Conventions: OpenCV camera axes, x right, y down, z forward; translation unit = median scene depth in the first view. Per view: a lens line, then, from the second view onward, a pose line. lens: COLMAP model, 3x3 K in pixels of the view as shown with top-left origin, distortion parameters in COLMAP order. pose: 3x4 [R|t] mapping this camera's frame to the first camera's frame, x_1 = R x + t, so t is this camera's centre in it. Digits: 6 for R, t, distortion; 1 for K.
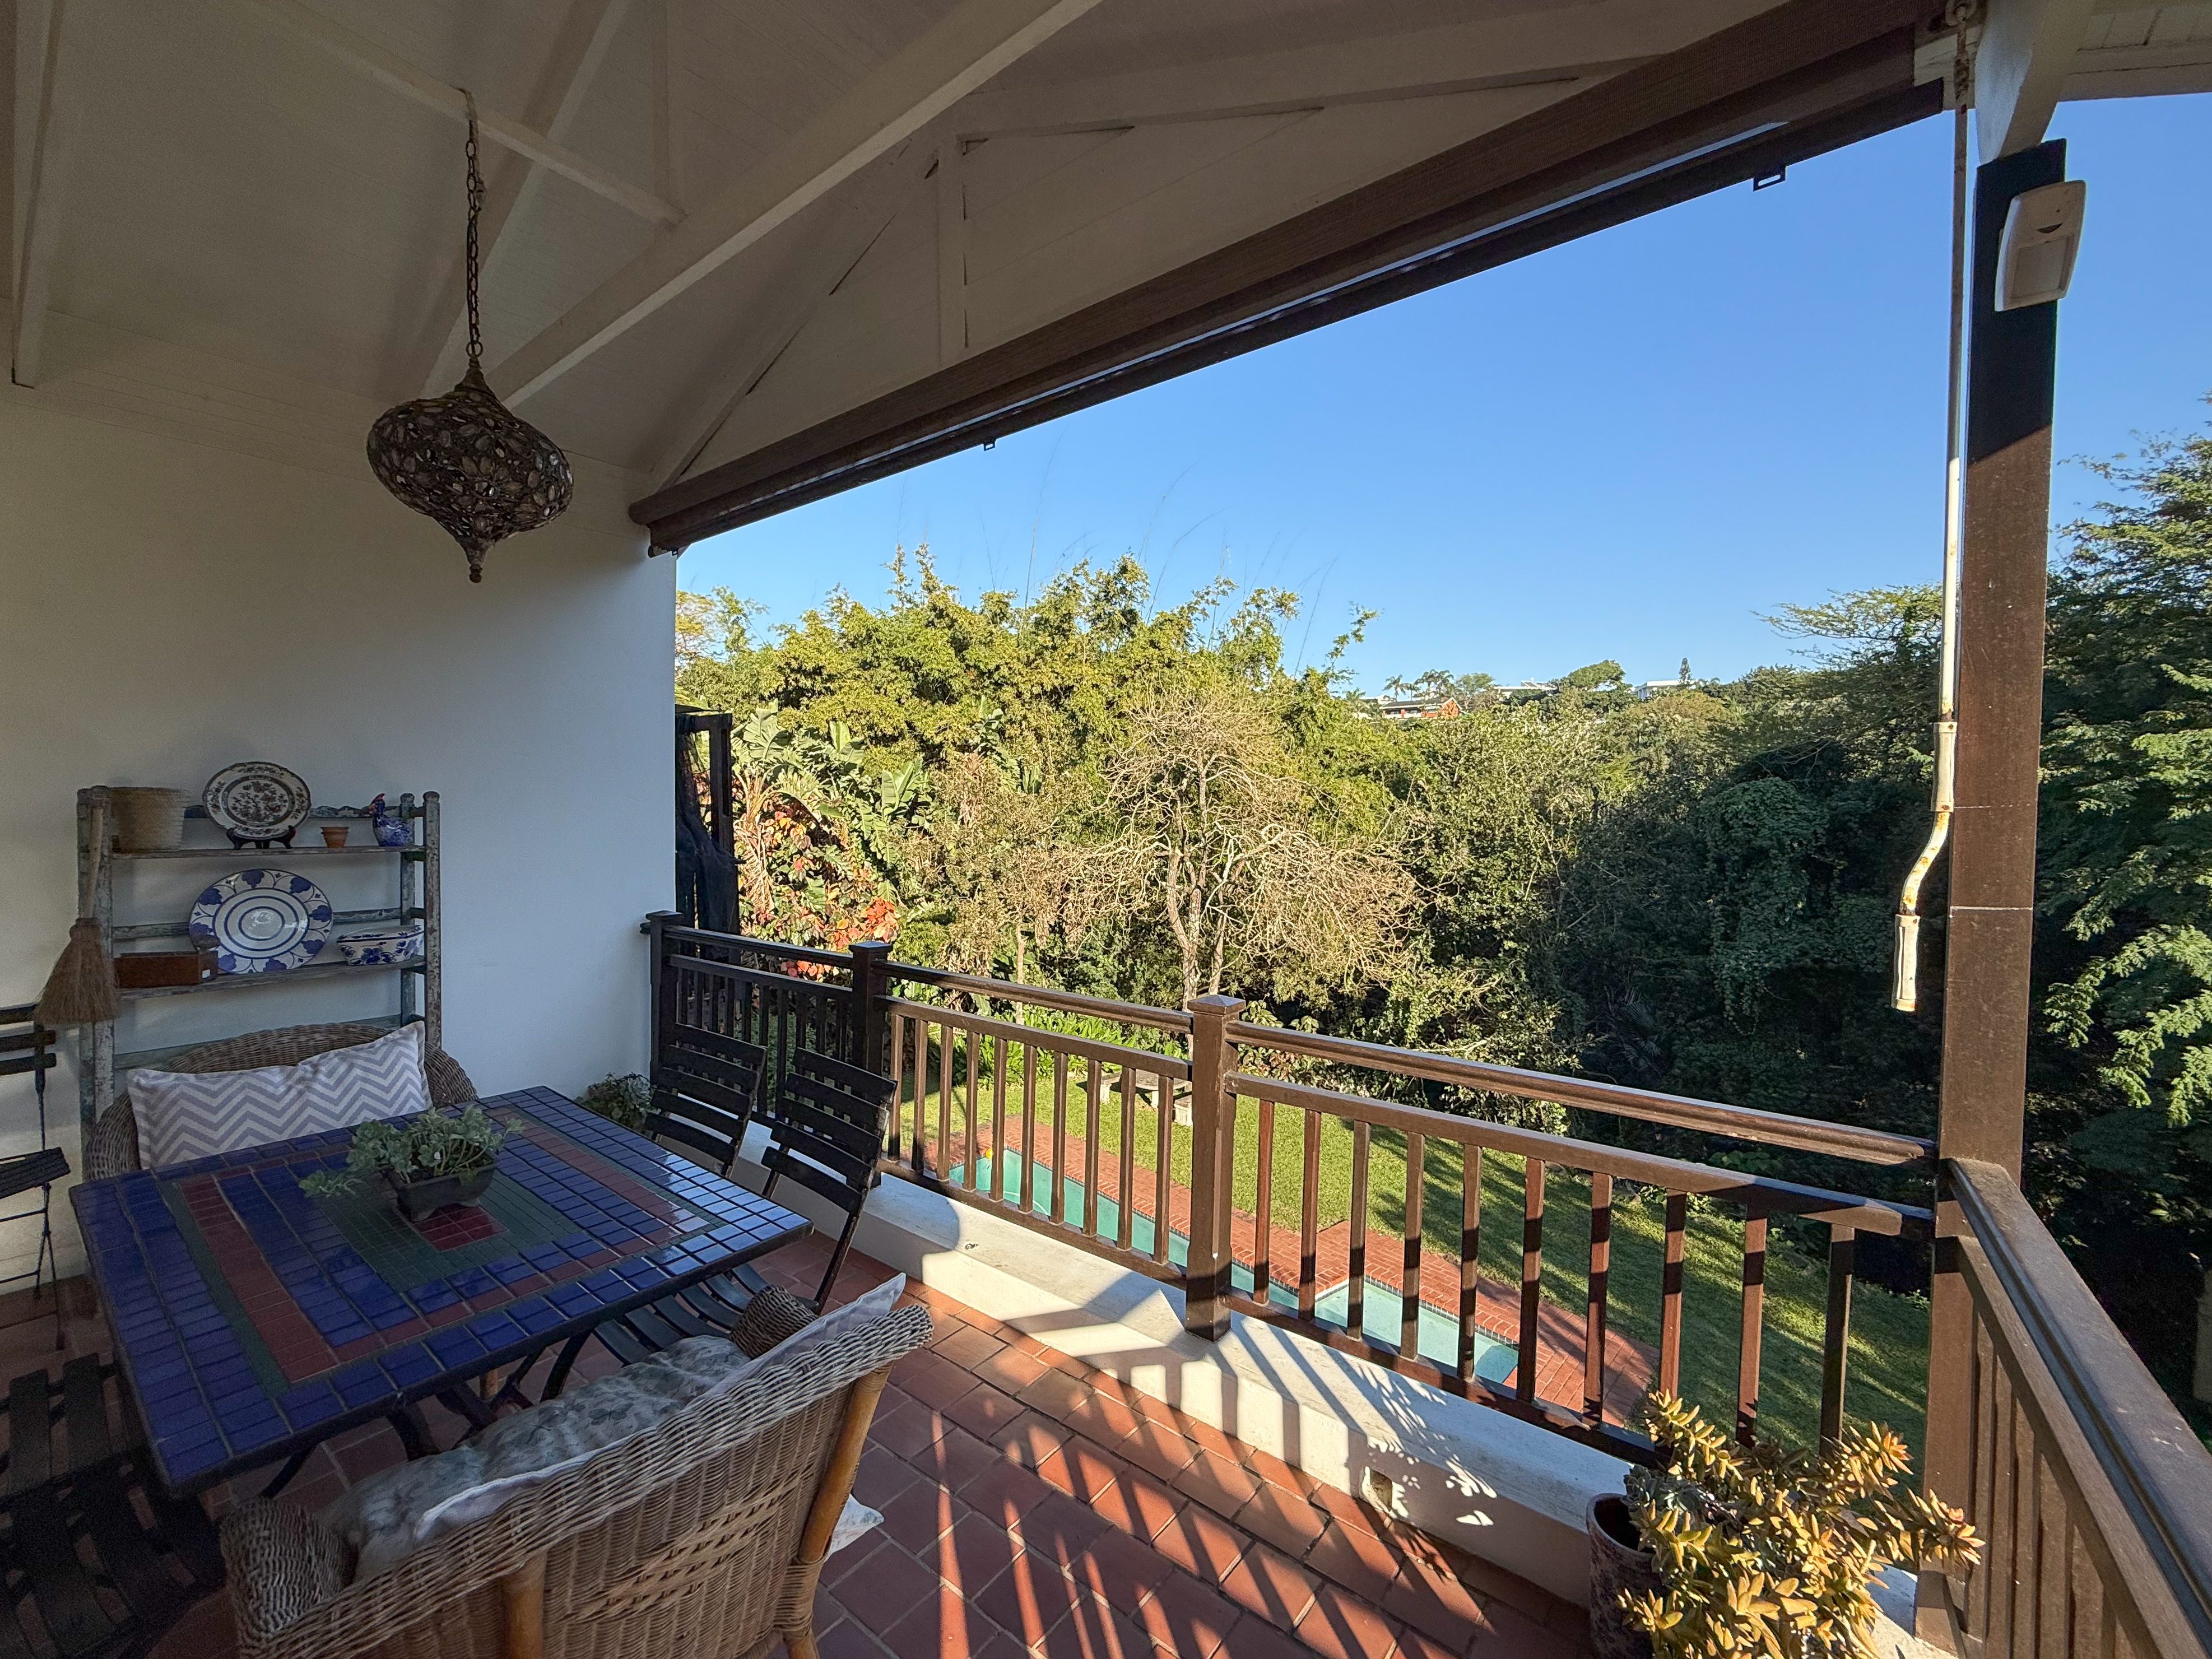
lens RADIAL K [[893.4, 0, 1093.7], [0, 893.4, 825.1], [0, 0, 1]] dist [0.000593, -0.000923]
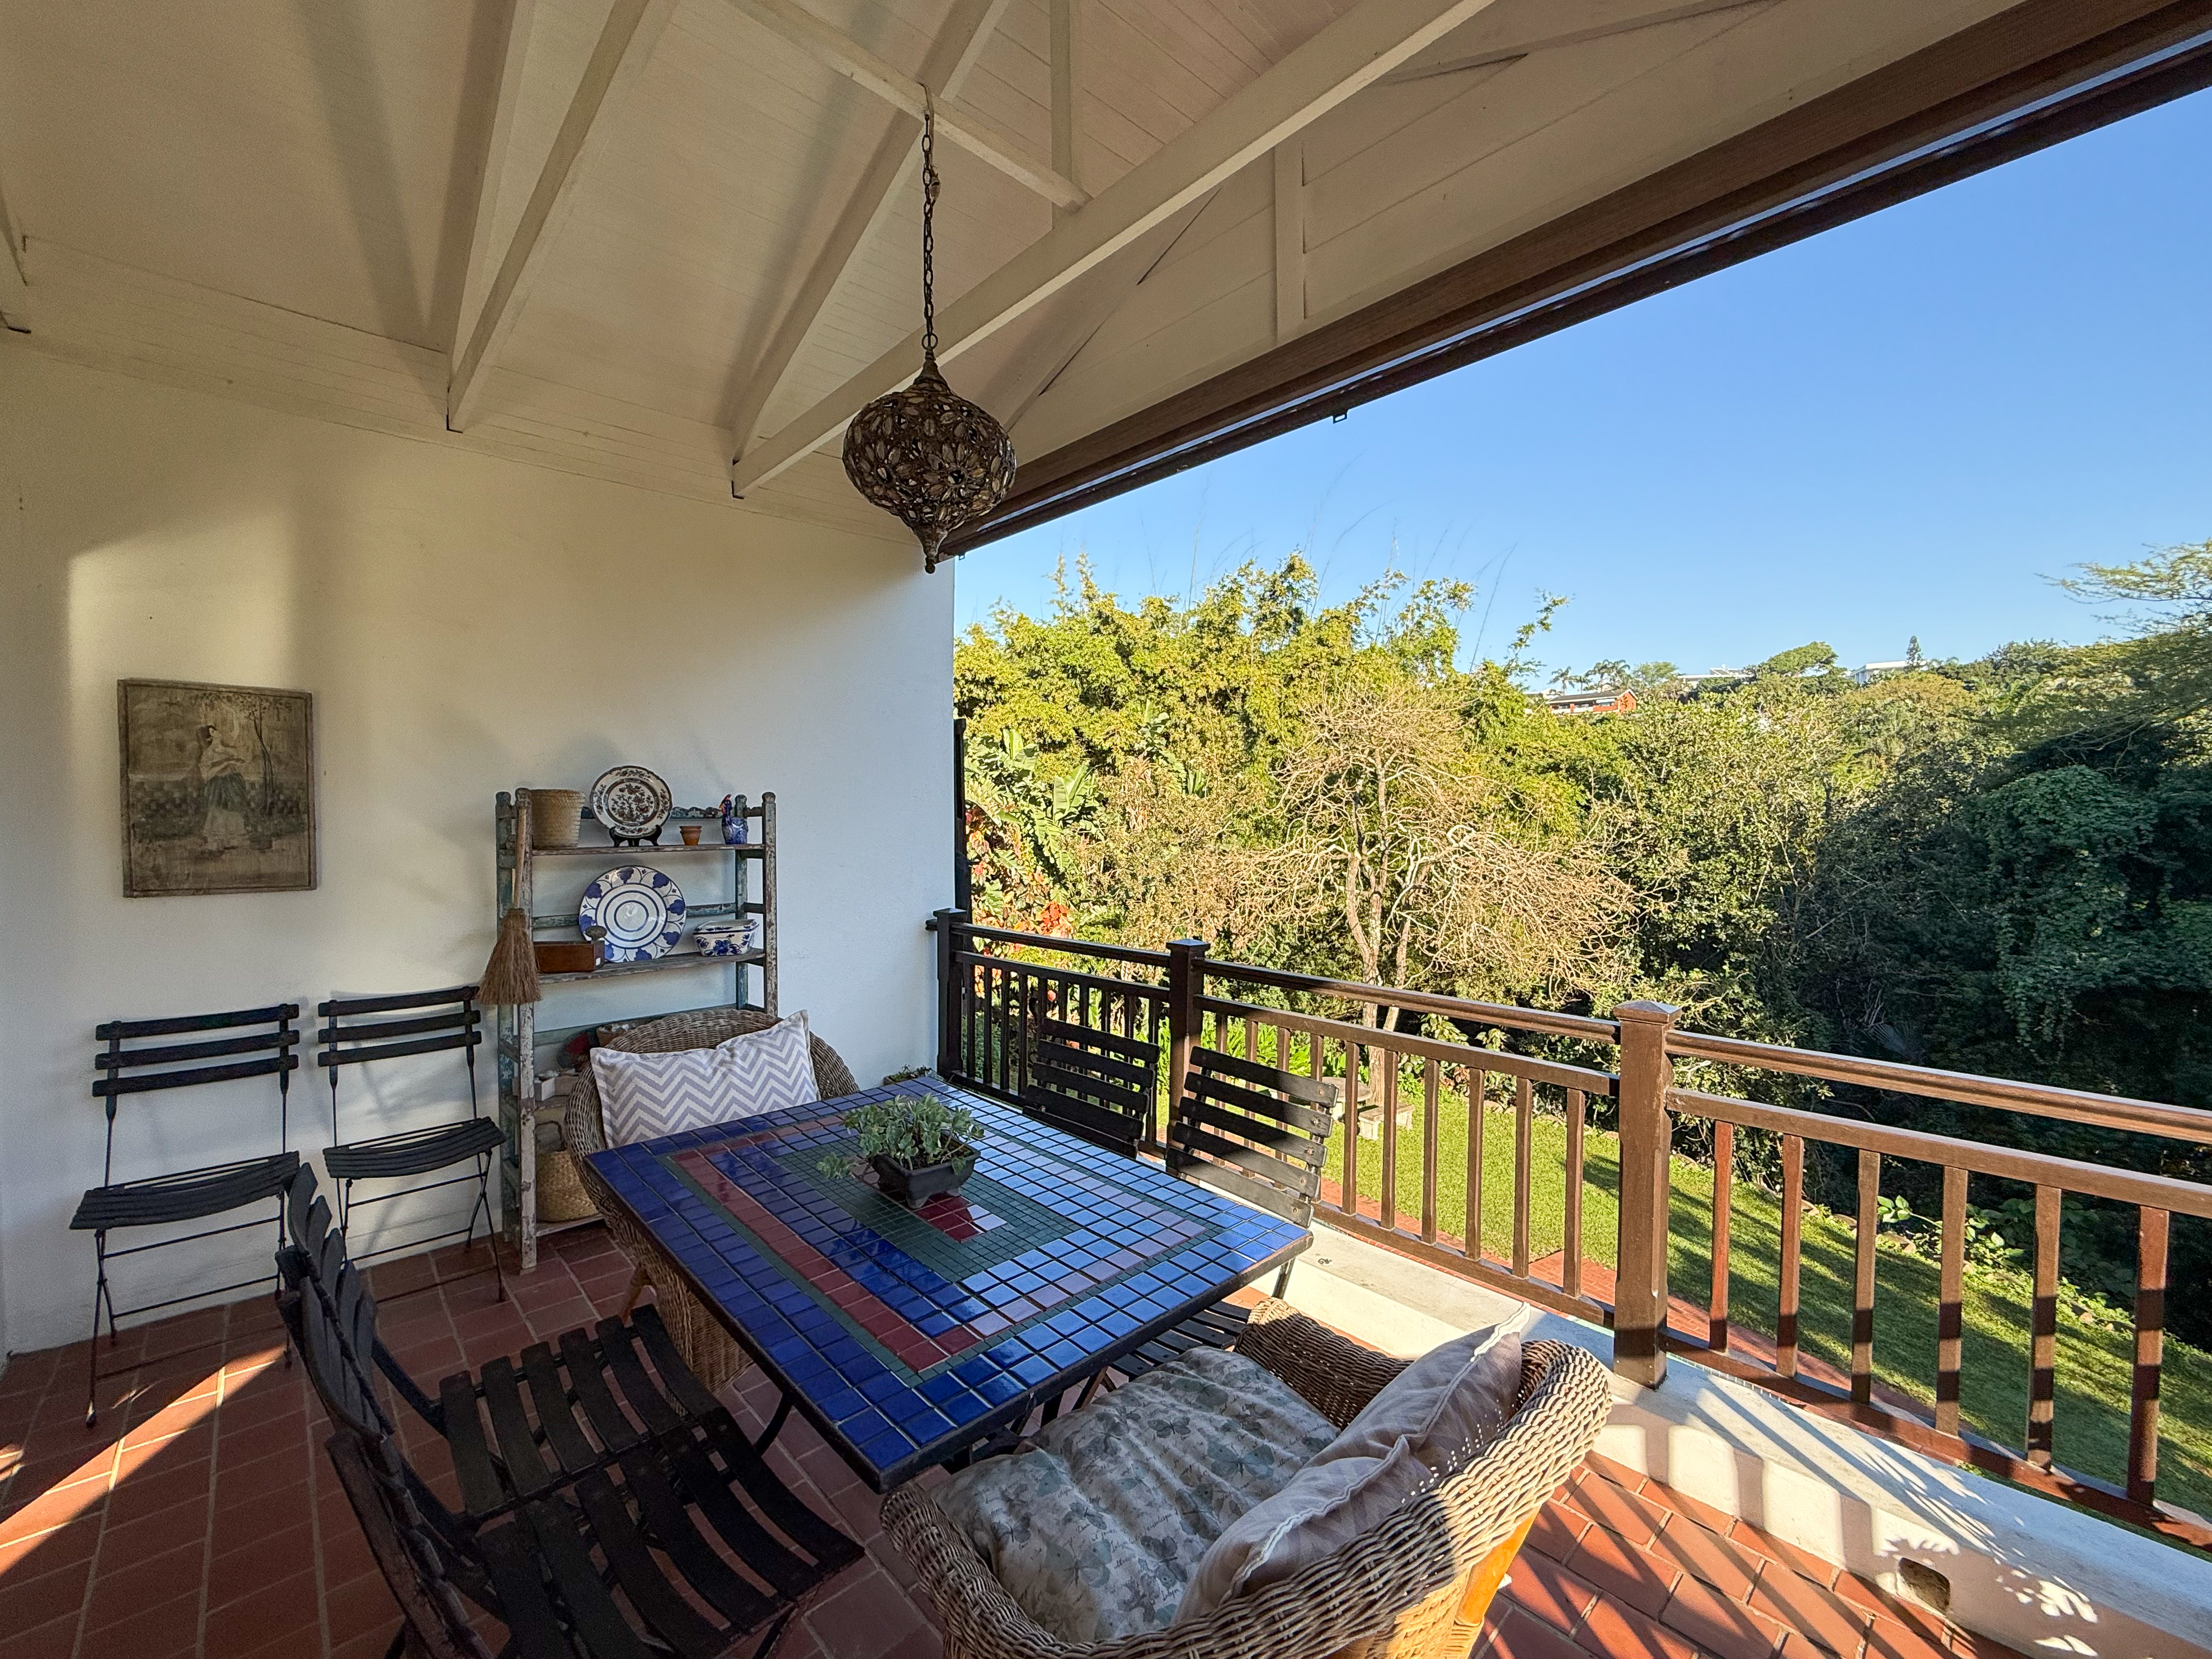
lens RADIAL K [[893.5, 0, 1101.2], [0, 893.5, 822.8], [0, 0, 1]] dist [0.000593, -0.000923]
pose [[0.987565, -0.009501, -0.156924, -0.032949], [0.008176, 0.999925, -0.009087, 0.001974], [0.156999, 0.007691, 0.987569, 0.003613]]
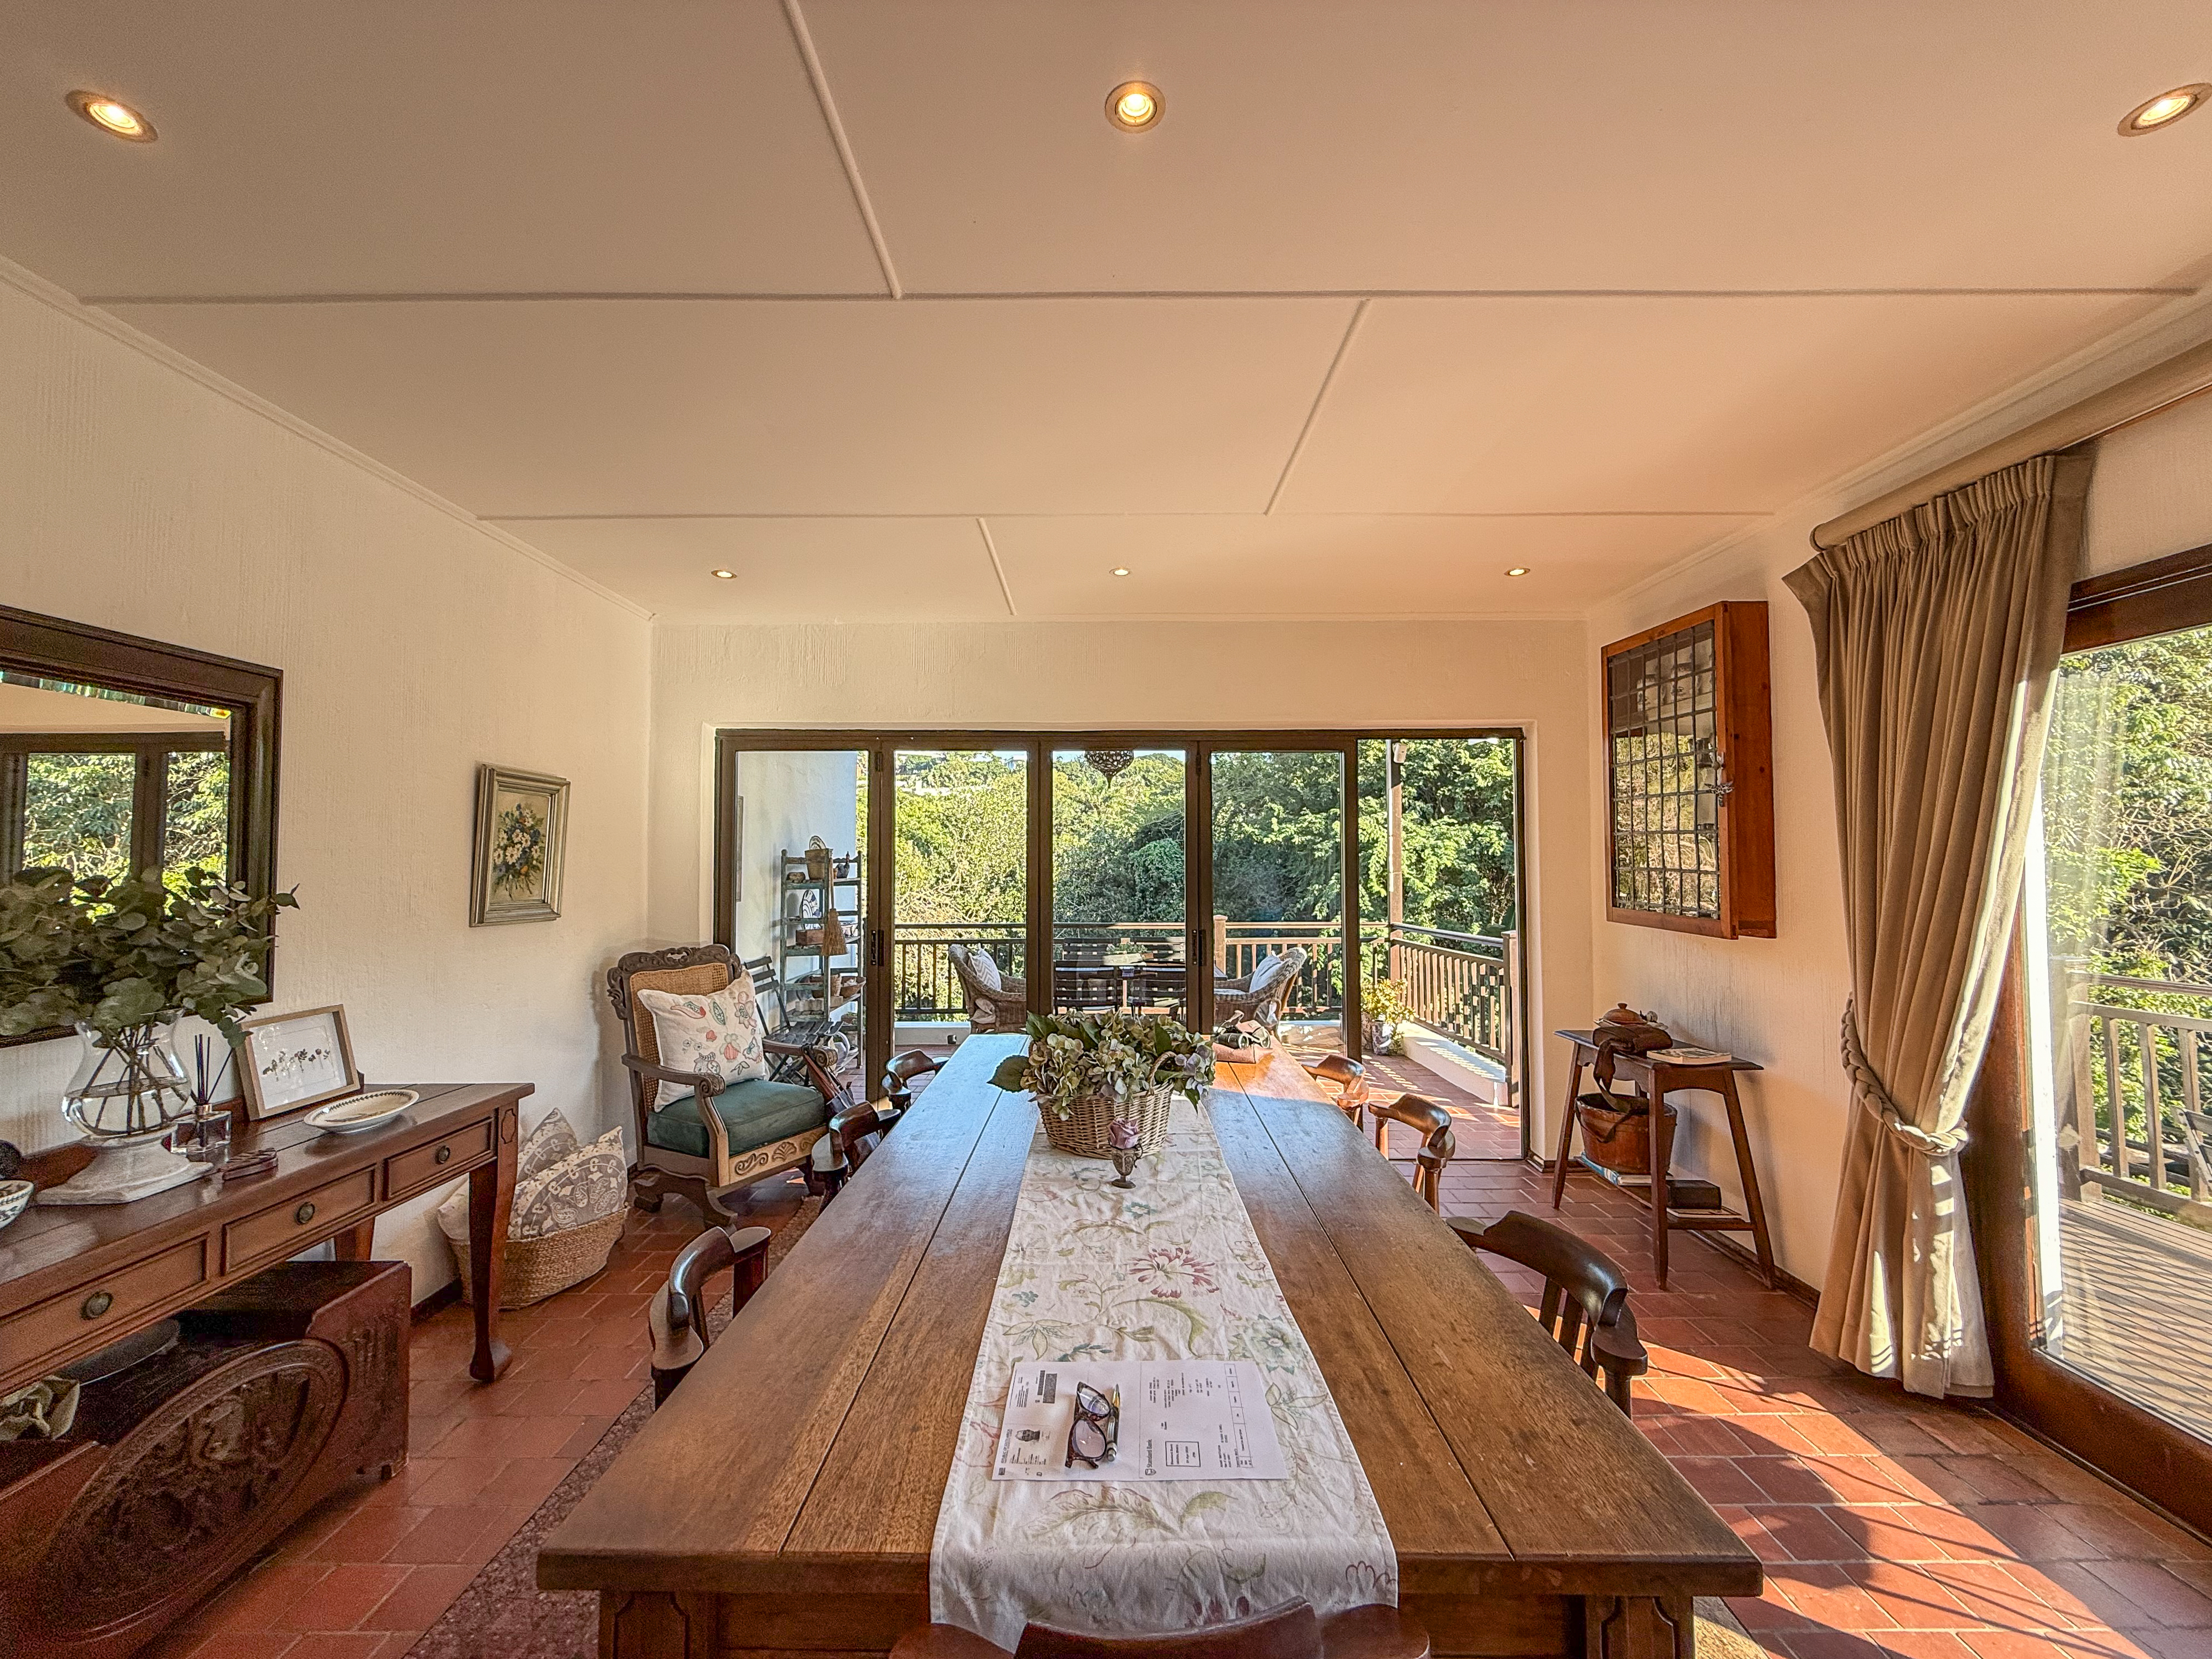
lens RADIAL K [[893.5, 0, 1105.6], [0, 893.5, 833.4], [0, 0, 1]] dist [0.000593, -0.000923]
pose [[0.786488, 0.008115, 0.617552, -0.347366], [0.023695, 0.998781, -0.043300, 0.003770], [-0.617151, 0.048688, 0.785337, -0.222819]]
